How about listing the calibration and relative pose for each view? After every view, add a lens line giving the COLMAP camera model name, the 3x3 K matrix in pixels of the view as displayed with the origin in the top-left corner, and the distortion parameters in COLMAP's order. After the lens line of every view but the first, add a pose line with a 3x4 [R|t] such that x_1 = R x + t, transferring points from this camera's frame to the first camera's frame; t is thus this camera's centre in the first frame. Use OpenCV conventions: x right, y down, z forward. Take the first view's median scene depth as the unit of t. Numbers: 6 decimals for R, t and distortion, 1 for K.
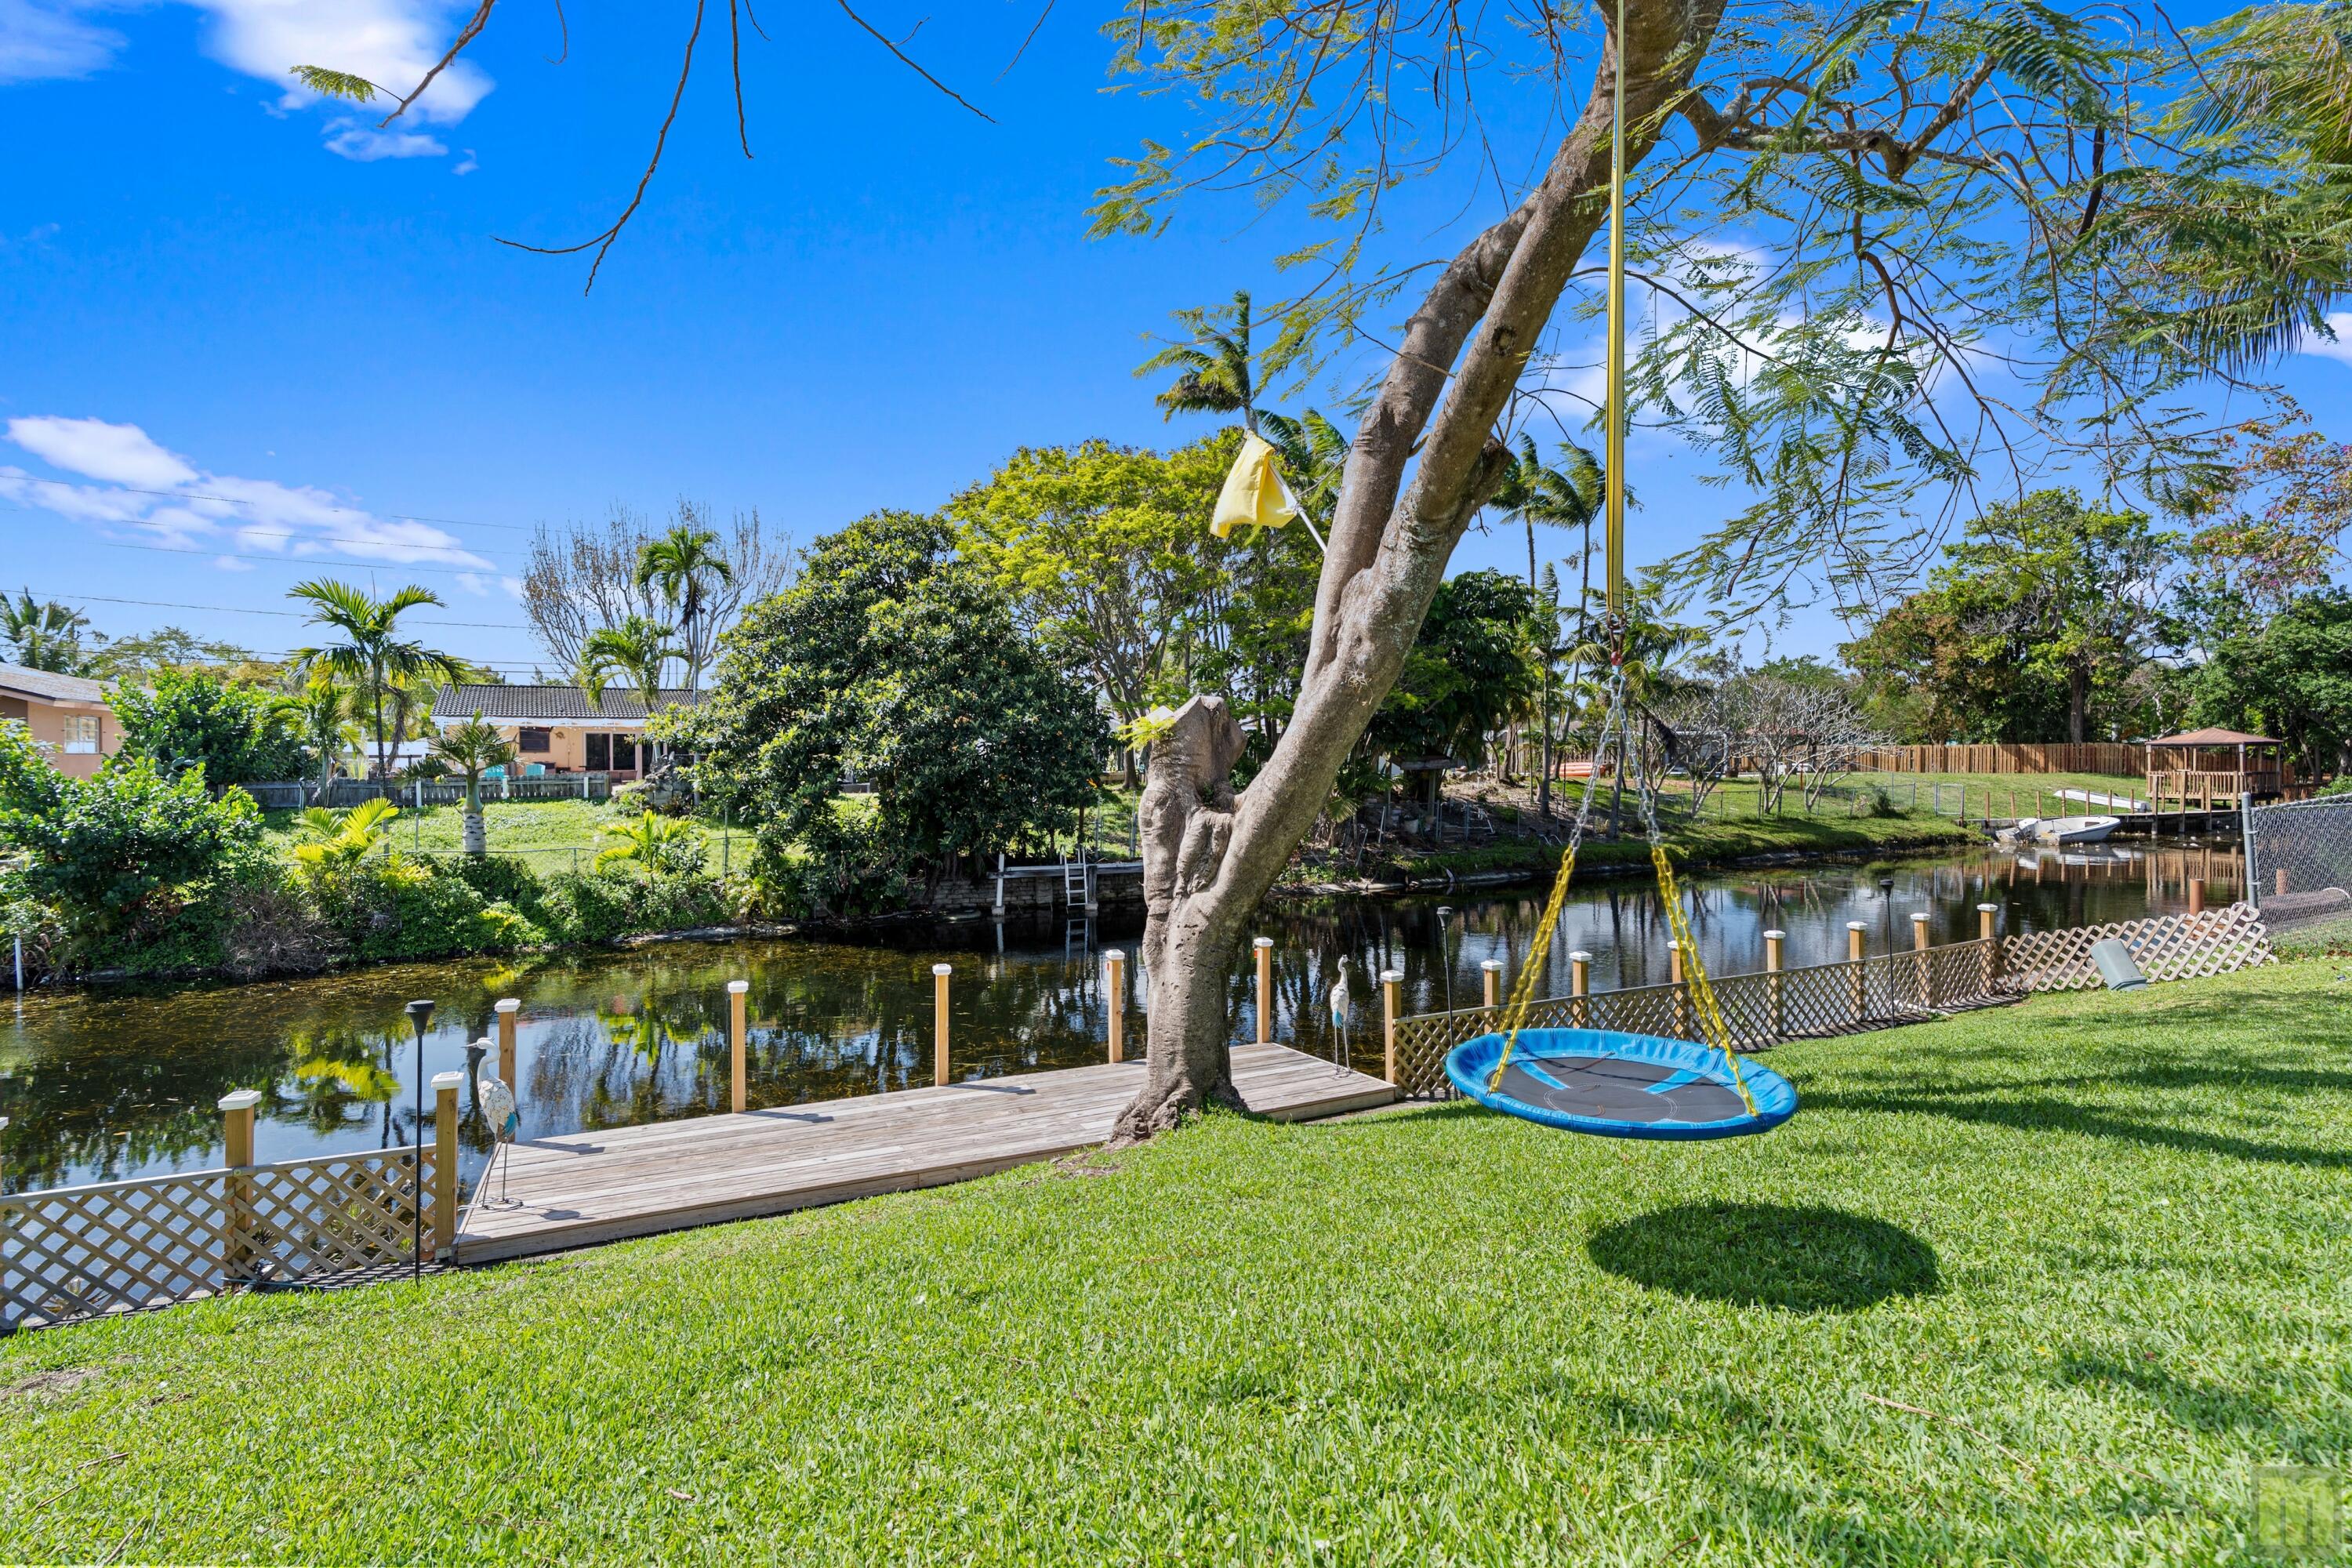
lens RADIAL K [[1068.2, 0, 1179.1], [0, 1068.2, 763.0], [0, 0, 1]] dist [-0.003833, 0.000876]
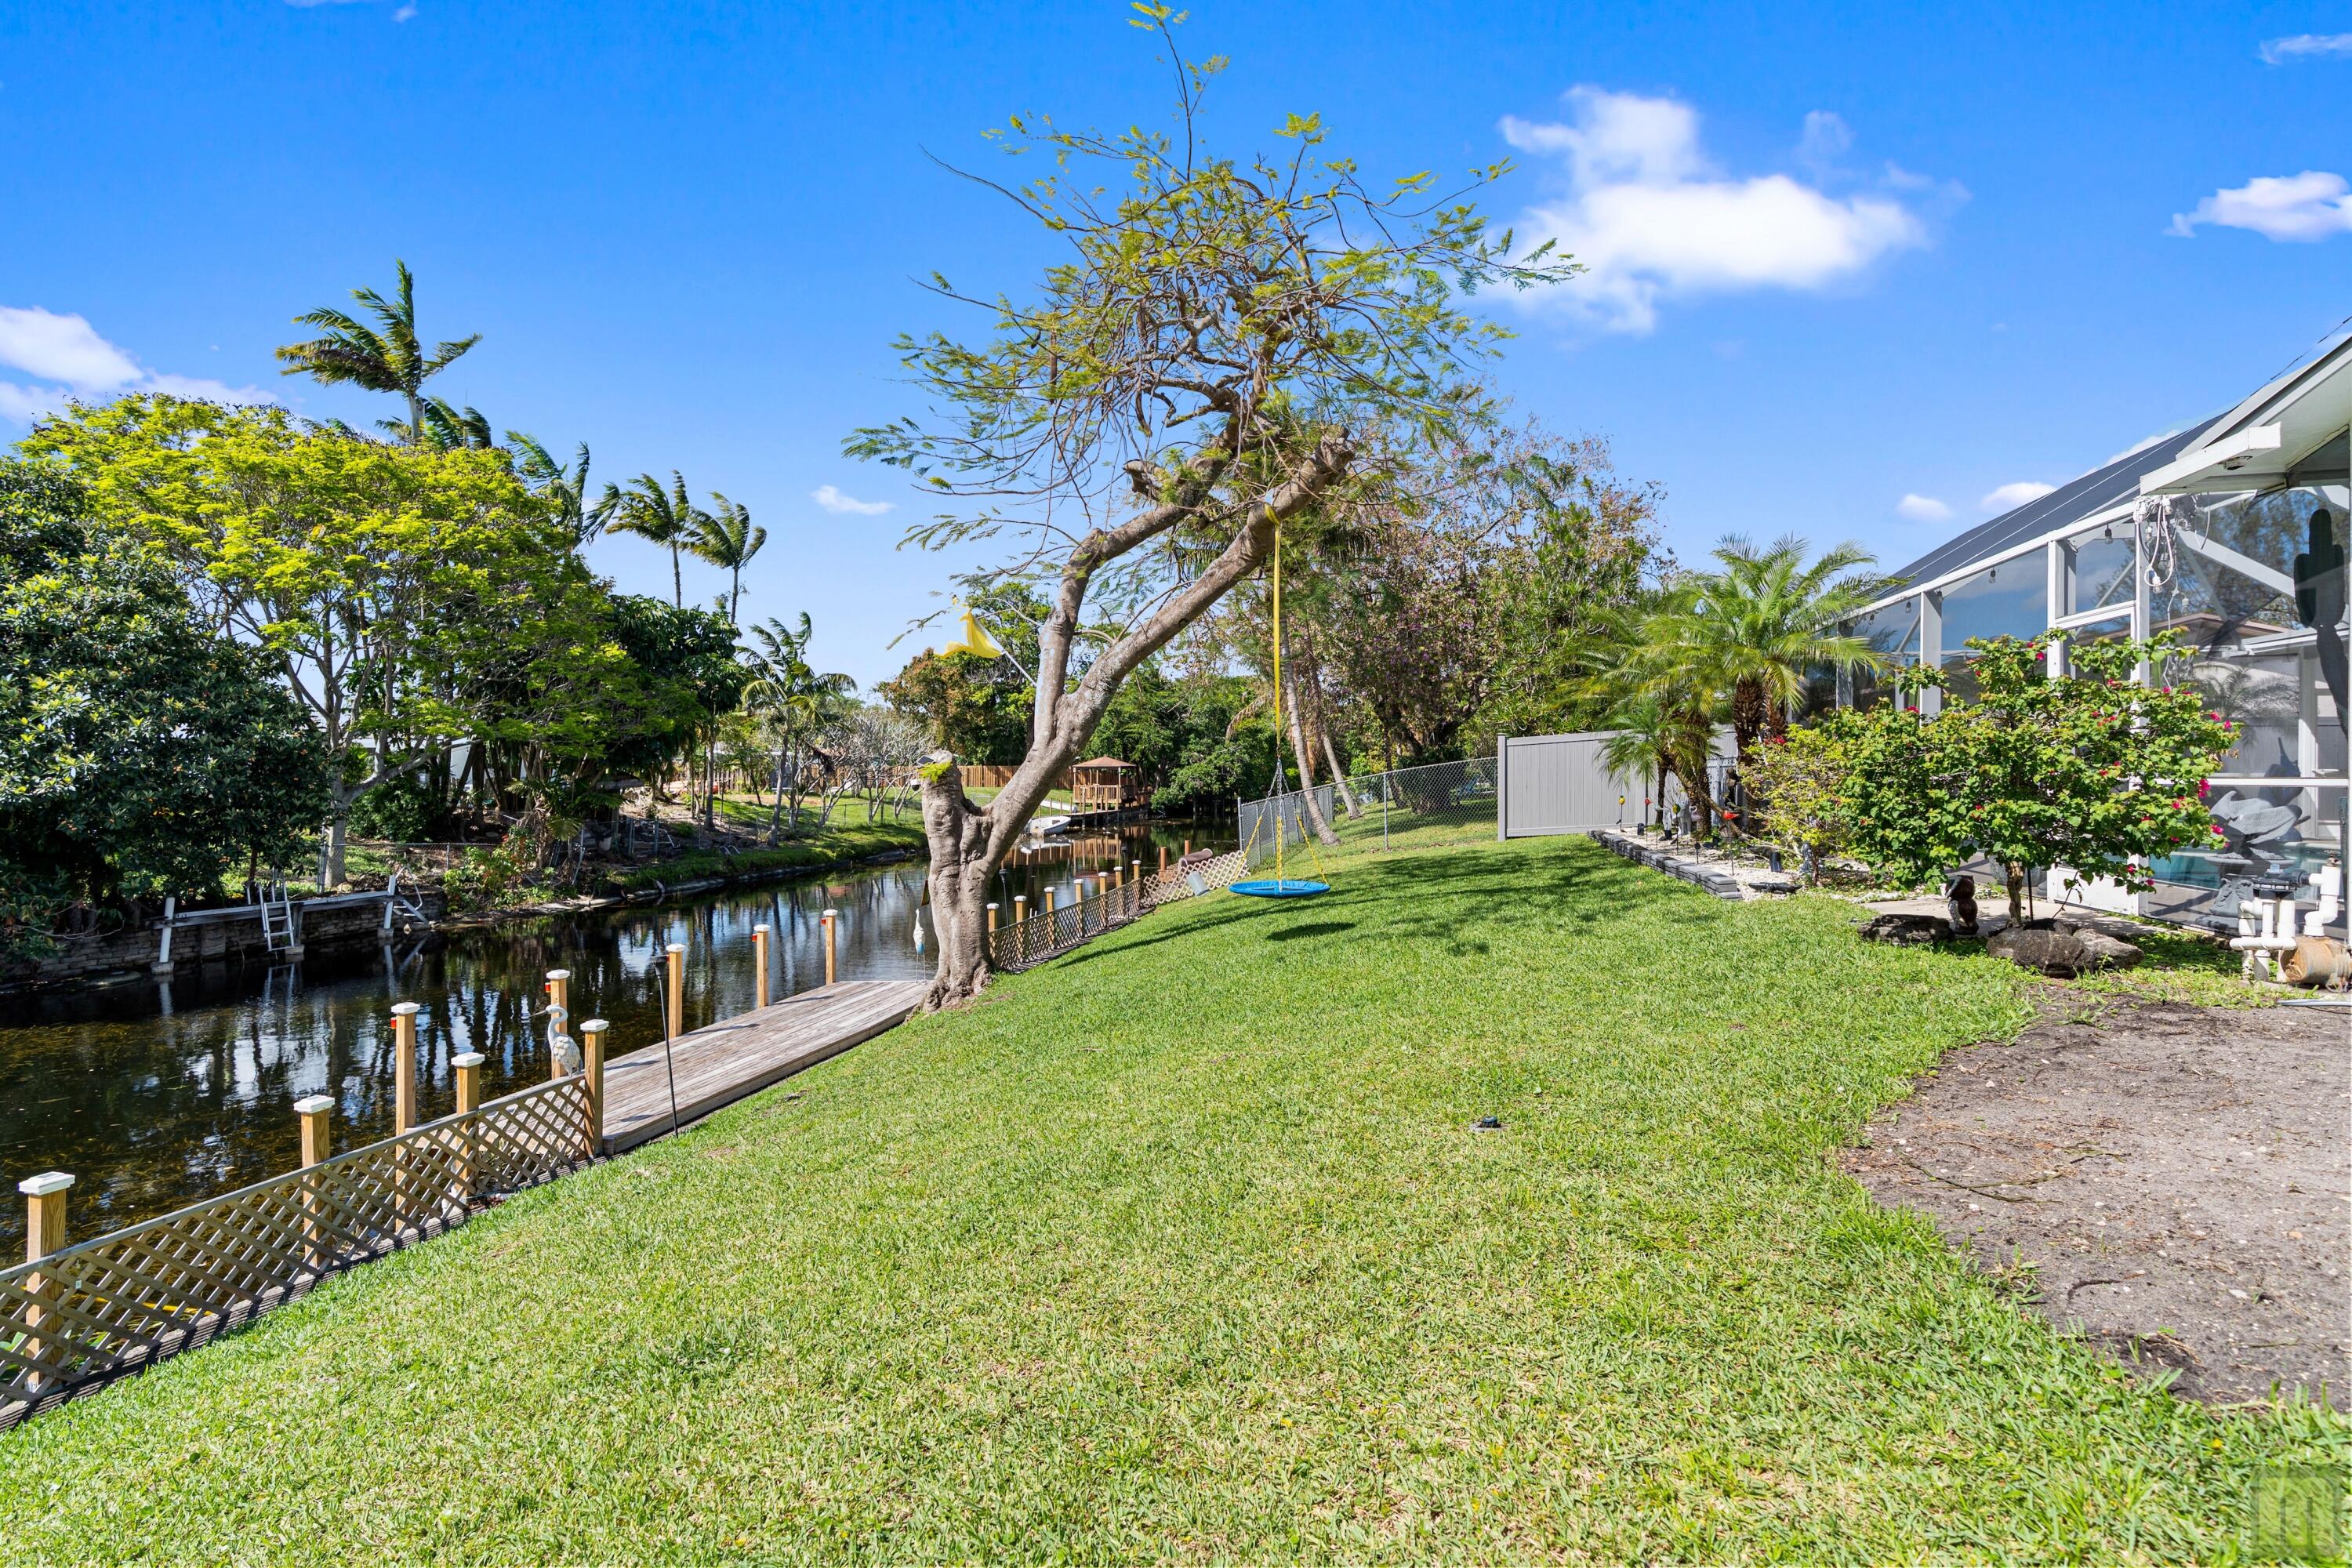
lens RADIAL K [[1068.2, 0, 1183.5], [0, 1068.2, 782.0], [0, 0, 1]] dist [-0.003833, 0.000876]
pose [[0.630064, -0.003503, 0.776536, -0.309831], [0.000884, 0.999992, 0.003794, -0.005119], [-0.776543, -0.001704, 0.630062, -0.111668]]
